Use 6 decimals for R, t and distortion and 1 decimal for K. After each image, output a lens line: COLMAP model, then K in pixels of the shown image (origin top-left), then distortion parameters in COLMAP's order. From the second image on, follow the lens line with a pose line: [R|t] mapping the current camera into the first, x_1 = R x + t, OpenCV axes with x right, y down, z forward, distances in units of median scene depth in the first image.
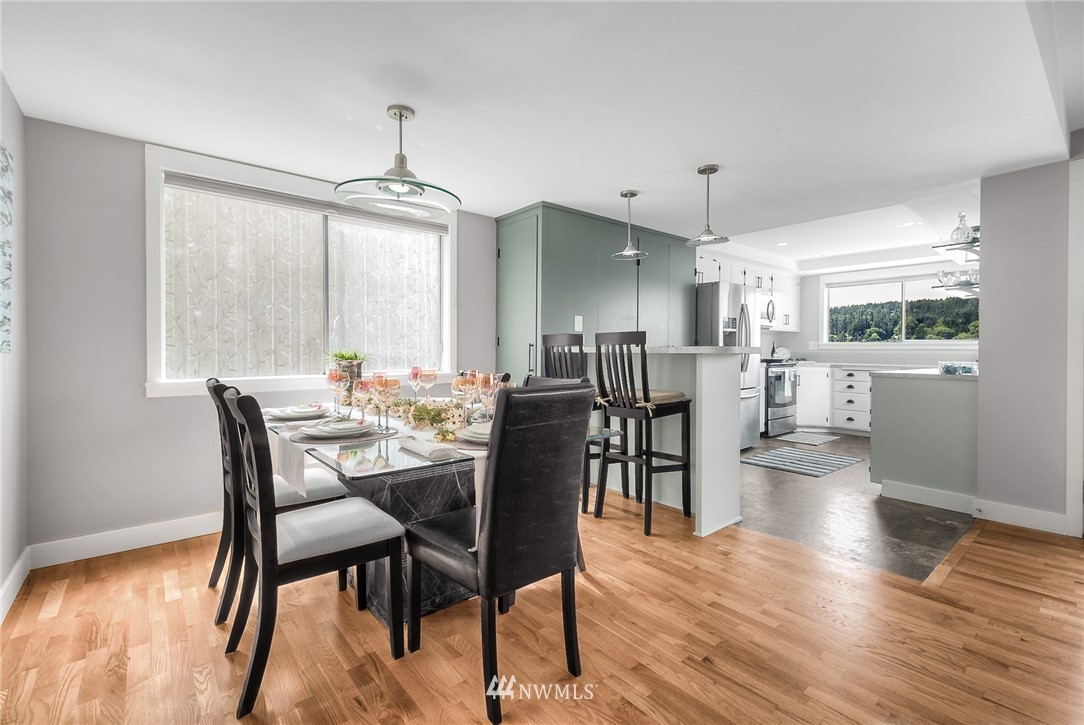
lens RADIAL K [[476.7, 0, 541.7], [0, 476.7, 354.6], [0, 0, 1]] dist [-0.015987, -0.000439]
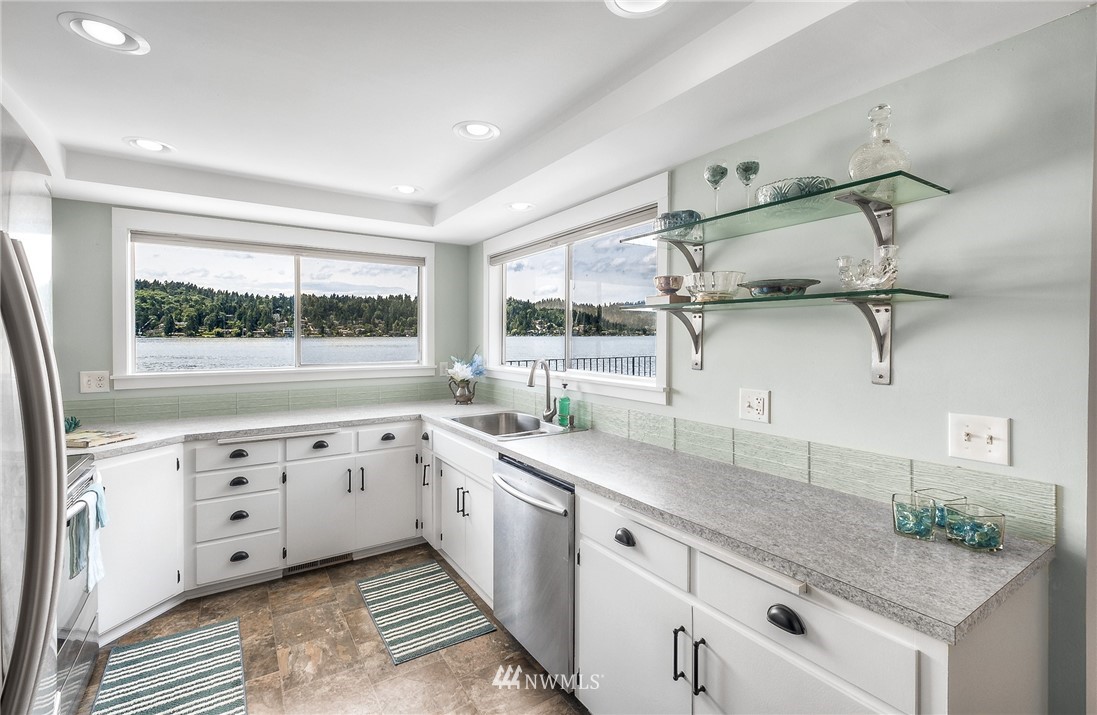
lens RADIAL K [[487.0, 0, 547.2], [0, 487.0, 340.3], [0, 0, 1]] dist [0.003875, -0.001142]
pose [[0.112213, -0.010665, 0.993627, 0.244388], [0.009076, 0.999912, 0.009708, -0.062172], [-0.993643, 0.007929, 0.112300, 0.669367]]
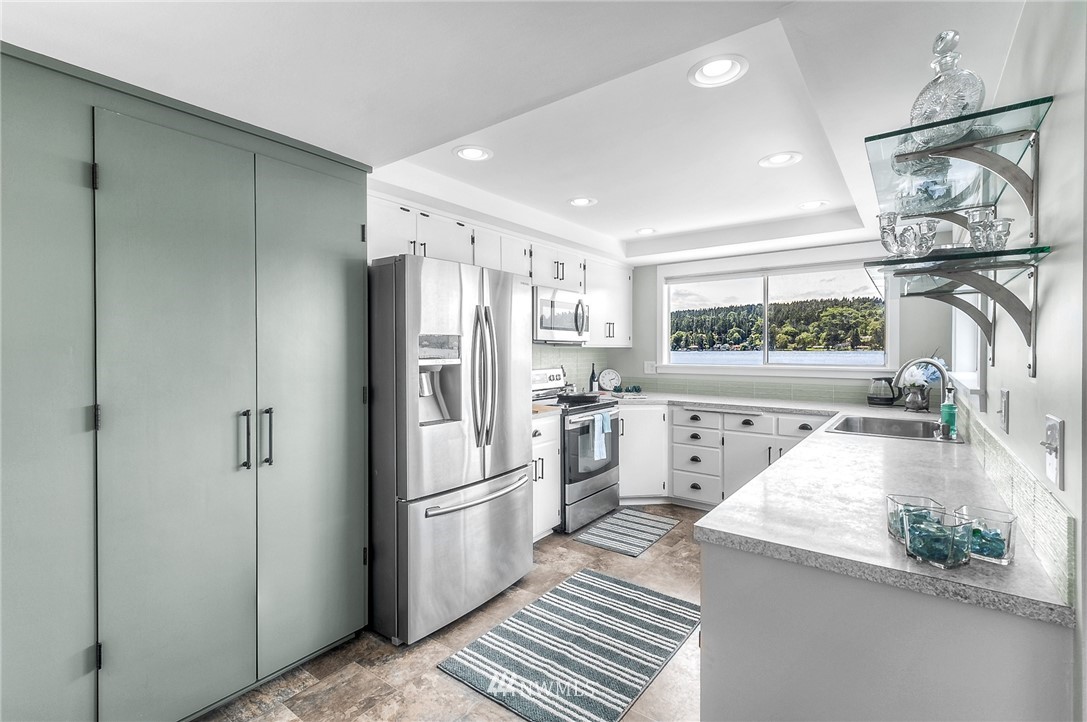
lens RADIAL K [[484.6, 0, 539.8], [0, 484.6, 353.9], [0, 0, 1]] dist [0.009662, -0.001419]
pose [[0.973864, -0.007337, 0.227012, 0.295852], [0.007567, 0.999971, -0.000145, -0.046027], [-0.227005, 0.001859, 0.973892, 0.403280]]
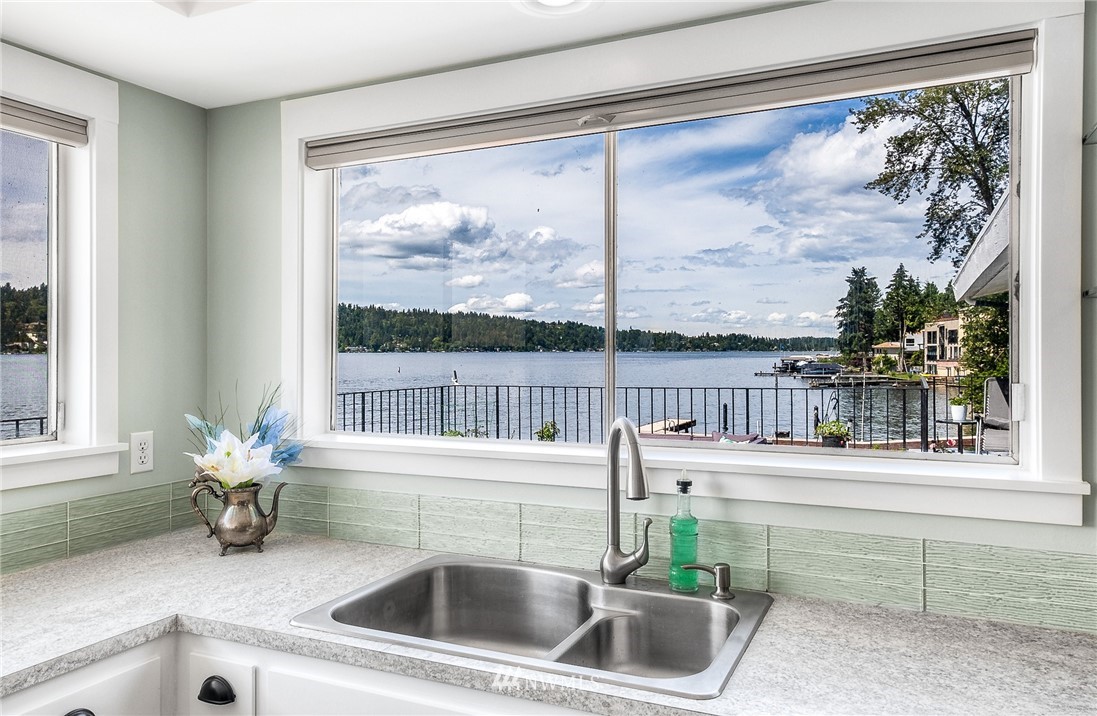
lens RADIAL K [[763.5, 0, 559.1], [0, 763.5, 362.7], [0, 0, 1]] dist [0.006147, 0.002702]
pose [[-0.444261, -0.011842, 0.895819, 0.472584], [0.007924, 0.999822, 0.017146, -0.064711], [-0.895863, 0.014716, -0.444088, 0.864016]]
